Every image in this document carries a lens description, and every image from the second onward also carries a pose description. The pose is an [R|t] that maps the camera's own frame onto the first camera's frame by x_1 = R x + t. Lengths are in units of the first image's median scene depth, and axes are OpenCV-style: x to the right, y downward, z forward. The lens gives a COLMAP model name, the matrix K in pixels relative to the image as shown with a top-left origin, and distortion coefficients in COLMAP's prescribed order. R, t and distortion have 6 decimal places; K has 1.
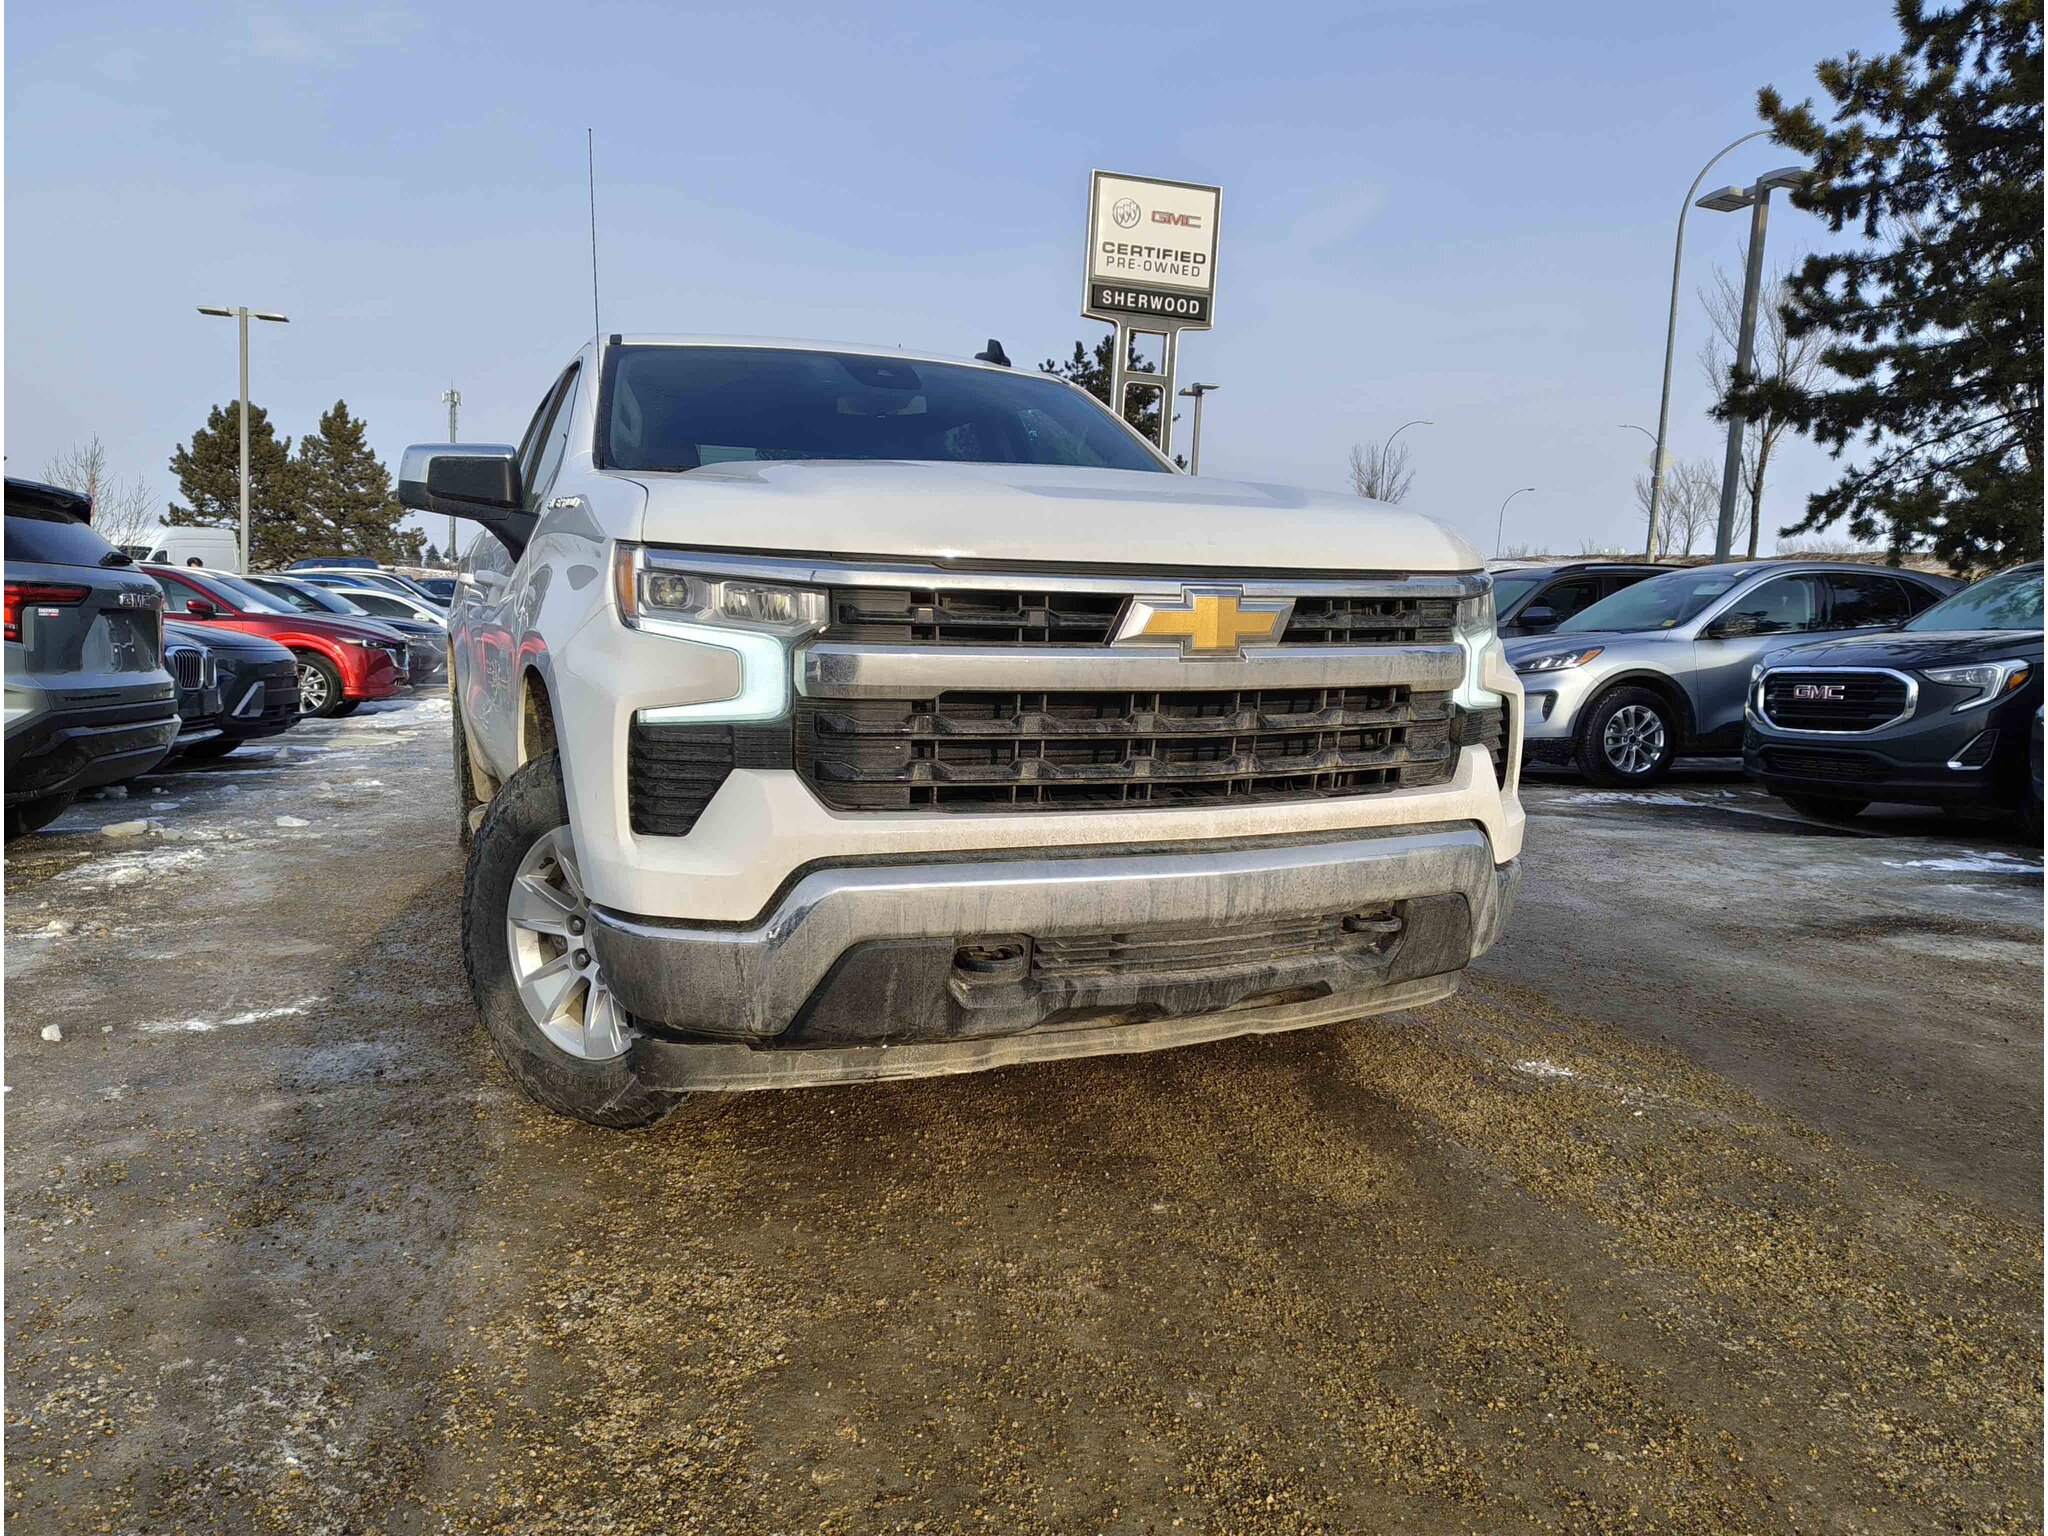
lens RADIAL K [[1405.1, 0, 1009.5], [0, 1405.1, 765.7], [0, 0, 1]] dist [0.008077, 0.002170]
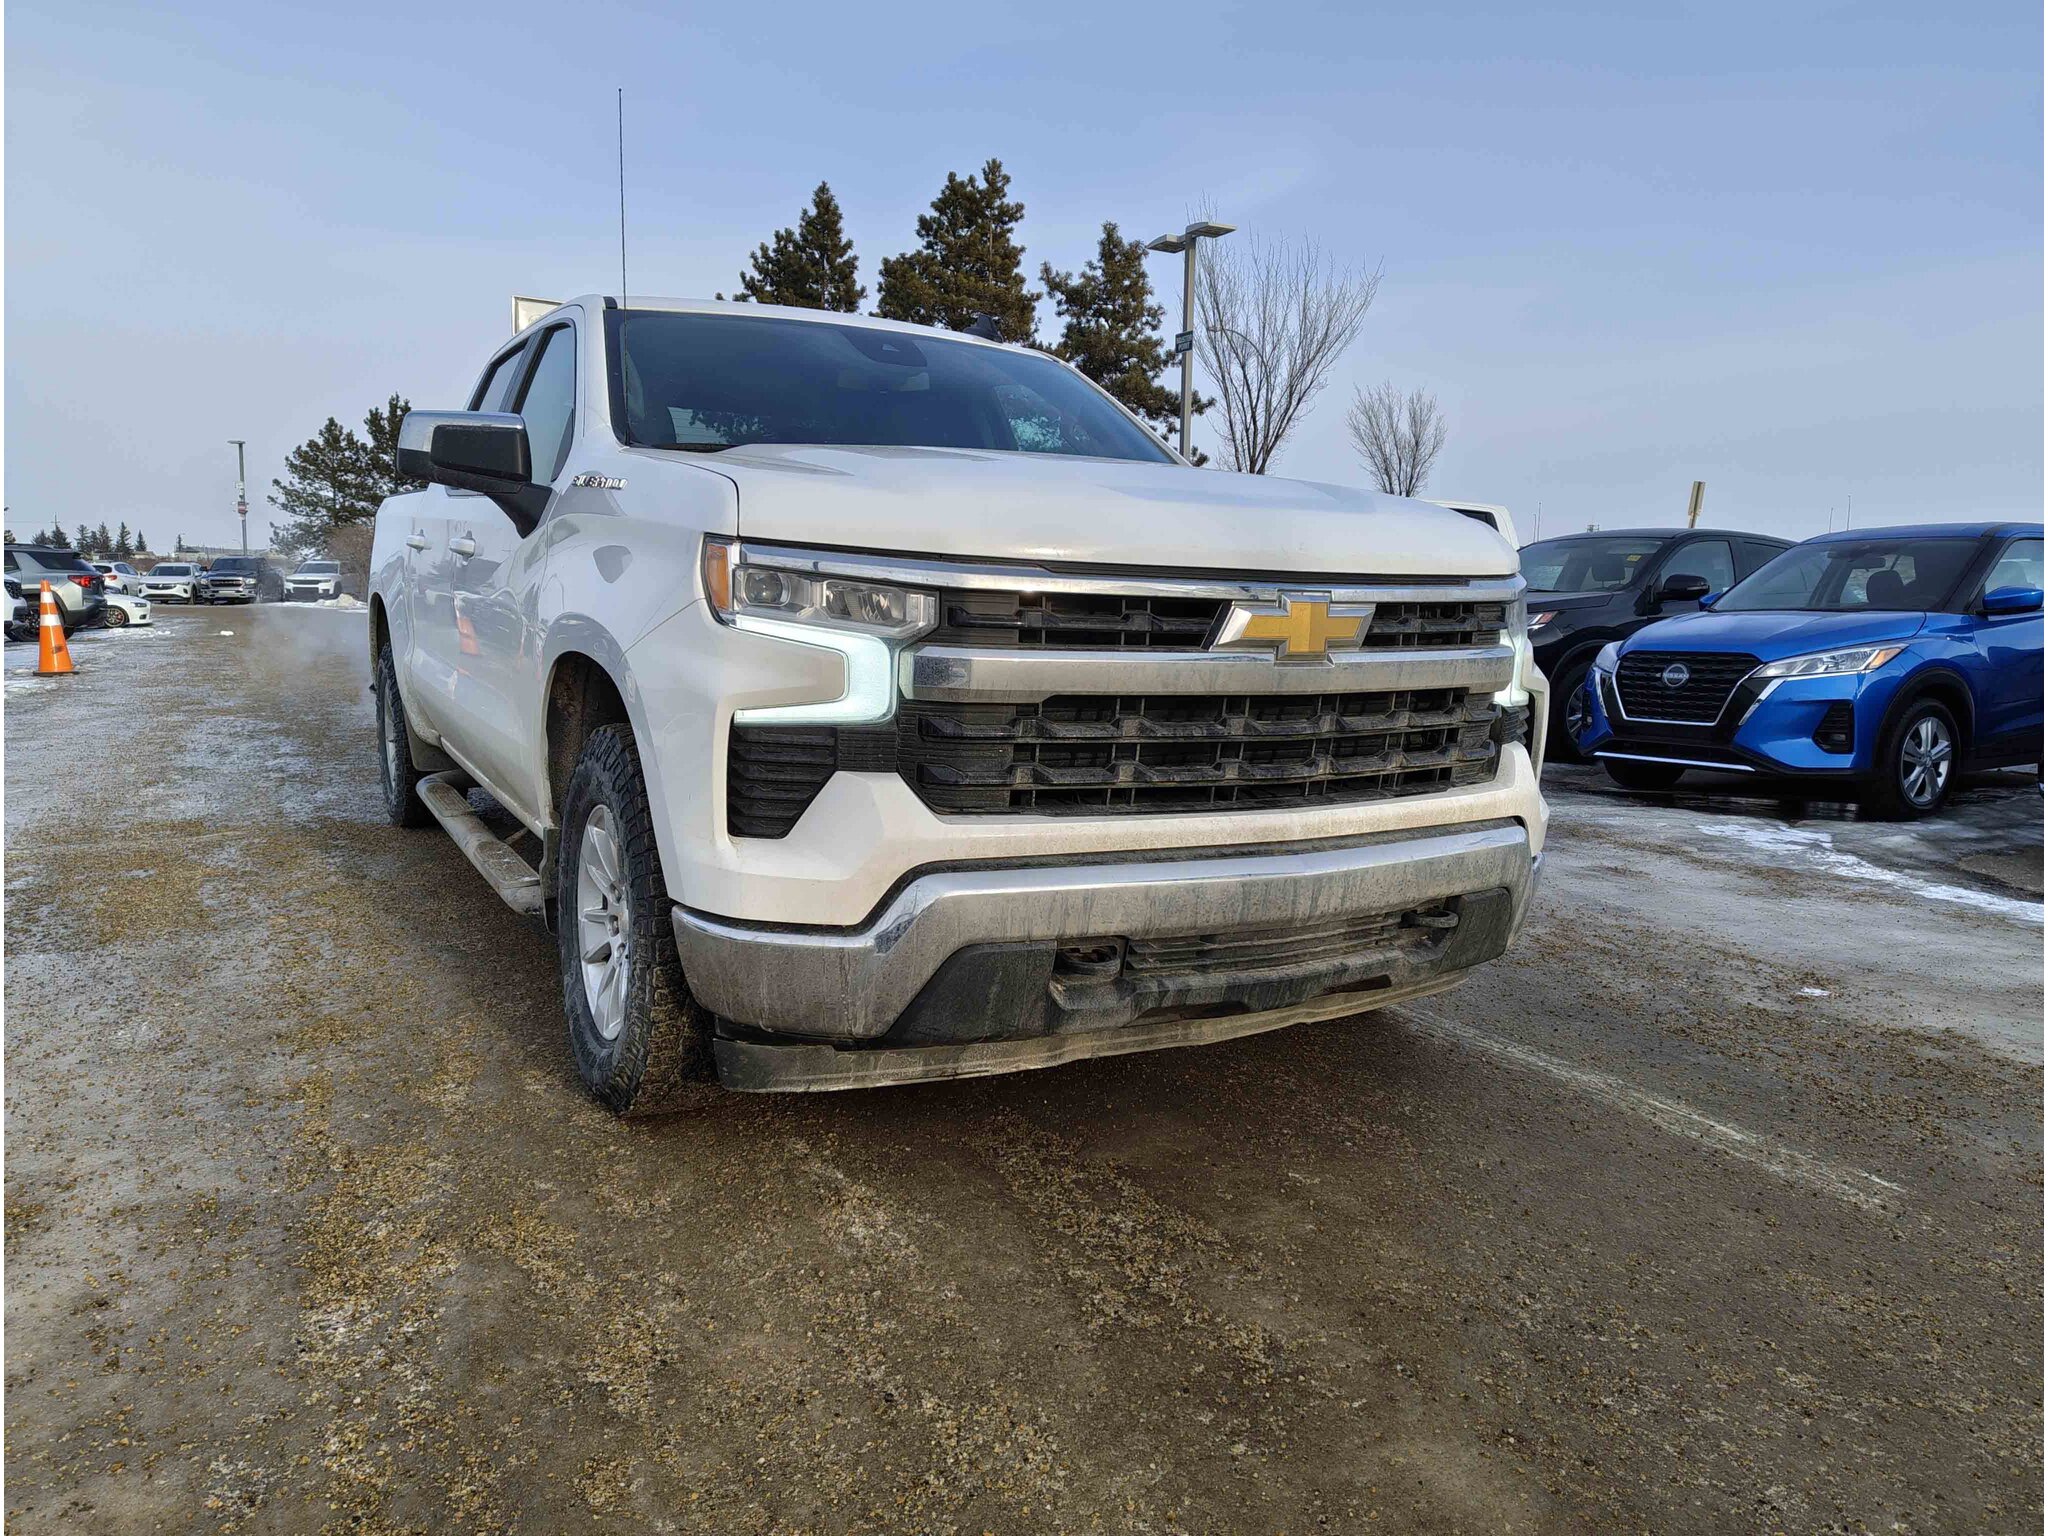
lens RADIAL K [[1405.1, 0, 1009.5], [0, 1405.1, 765.7], [0, 0, 1]] dist [0.008077, 0.002170]
pose [[0.995596, 0.007013, 0.093486, -0.161446], [-0.010071, 0.999428, 0.032280, -0.033396], [-0.093206, -0.033079, 0.995097, 0.007053]]
